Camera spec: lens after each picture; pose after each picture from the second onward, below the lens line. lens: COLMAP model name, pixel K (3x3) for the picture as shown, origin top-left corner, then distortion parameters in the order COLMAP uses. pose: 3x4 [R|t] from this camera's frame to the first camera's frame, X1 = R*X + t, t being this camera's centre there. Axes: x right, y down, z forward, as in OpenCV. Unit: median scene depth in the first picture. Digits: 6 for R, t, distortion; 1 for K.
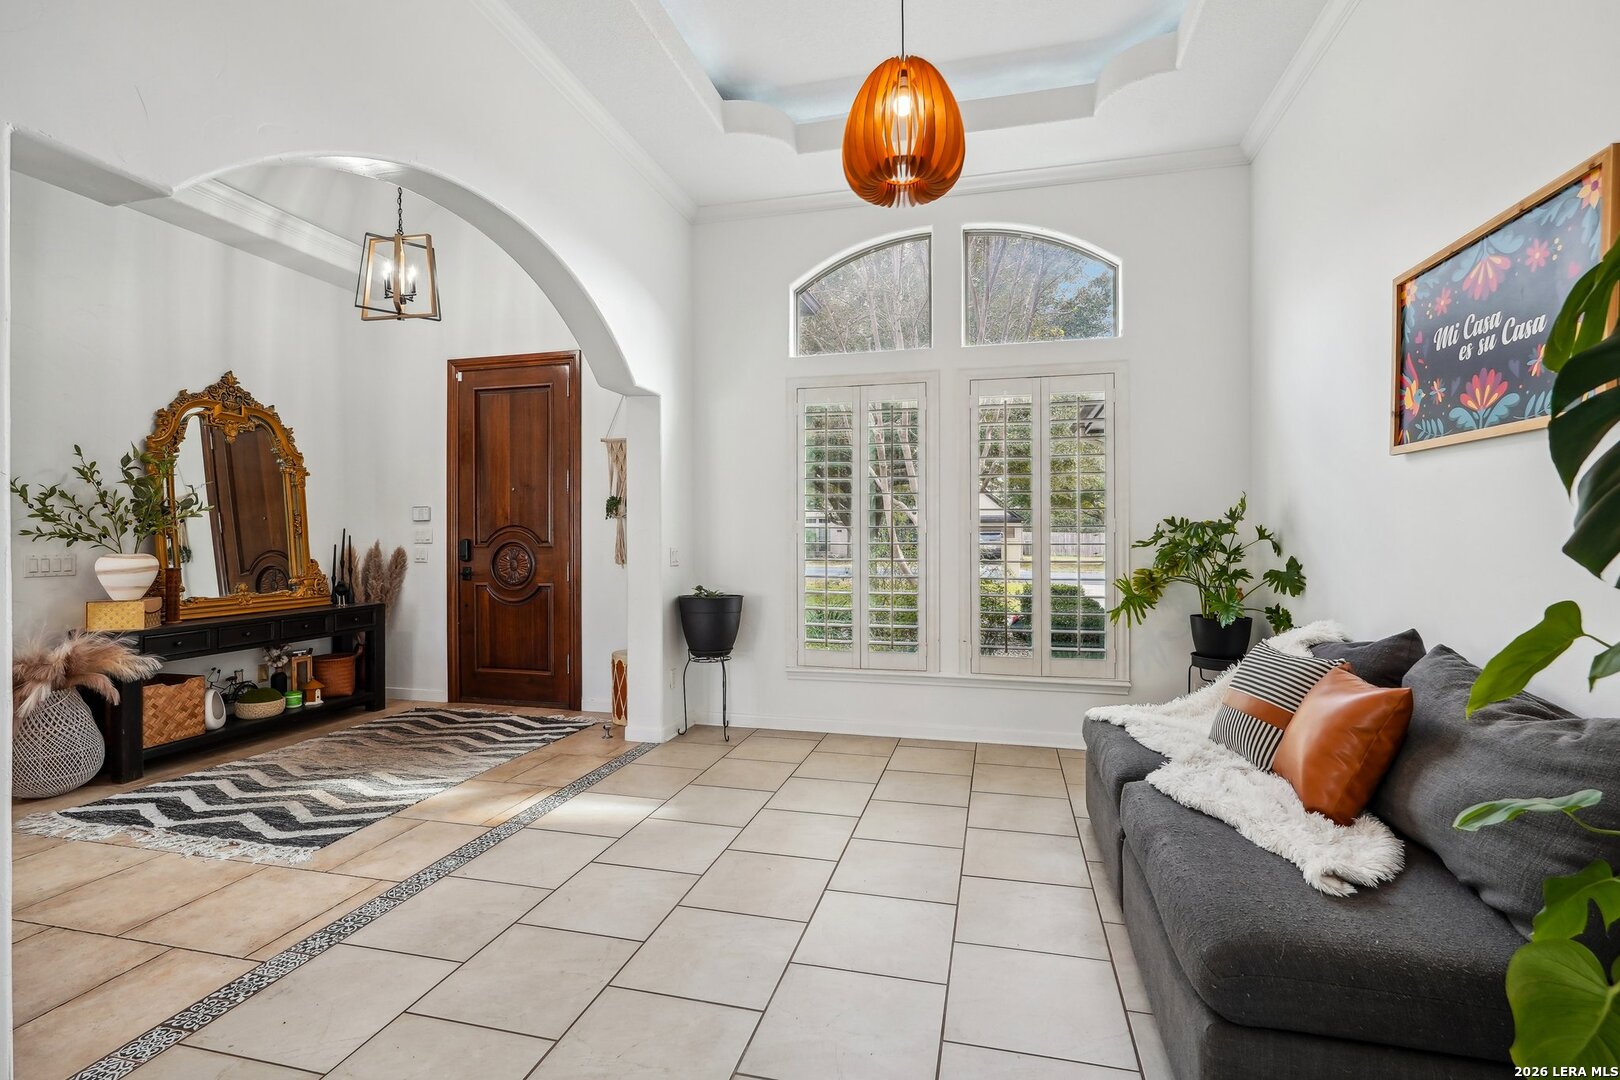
lens RADIAL K [[734.6, 0, 818.7], [0, 734.6, 523.6], [0, 0, 1]] dist [-0.018168, 0.008142]
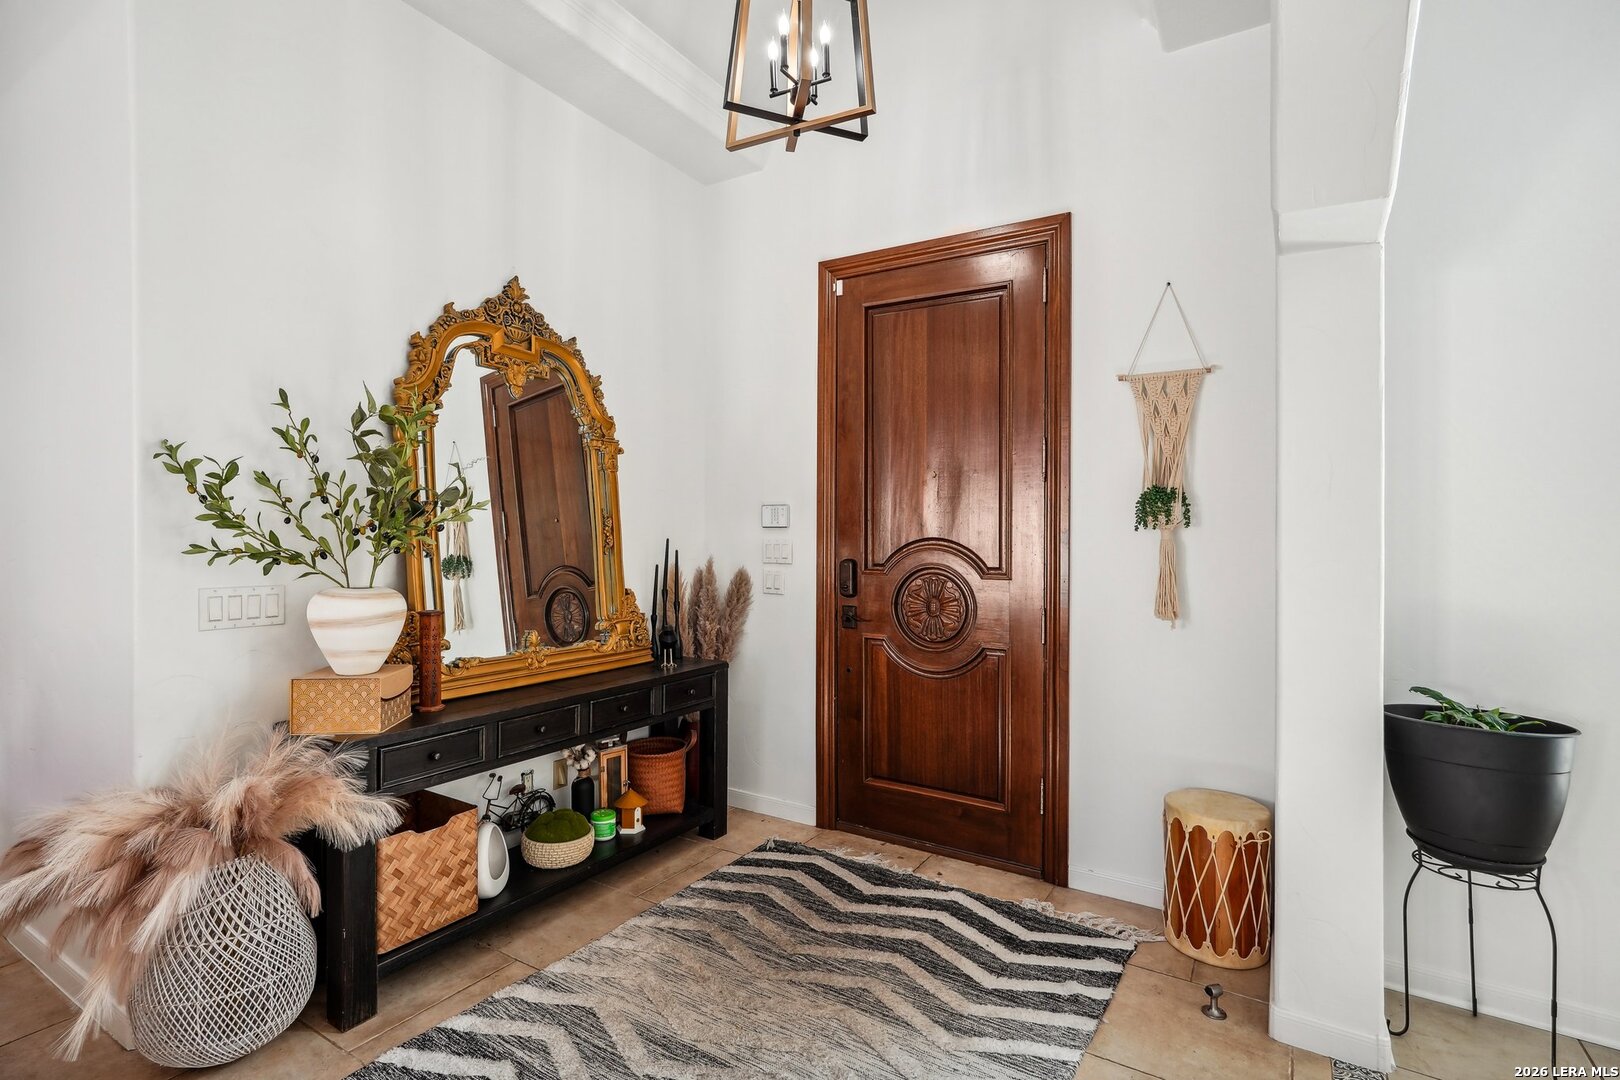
lens RADIAL K [[772.5, 0, 814.6], [0, 772.5, 547.0], [0, 0, 1]] dist [-0.007863, 0.000790]
pose [[0.952222, 0.020192, -0.304738, -0.389488], [-0.011746, 0.999495, 0.029524, -0.008907], [0.305180, -0.024534, 0.951979, 0.482047]]
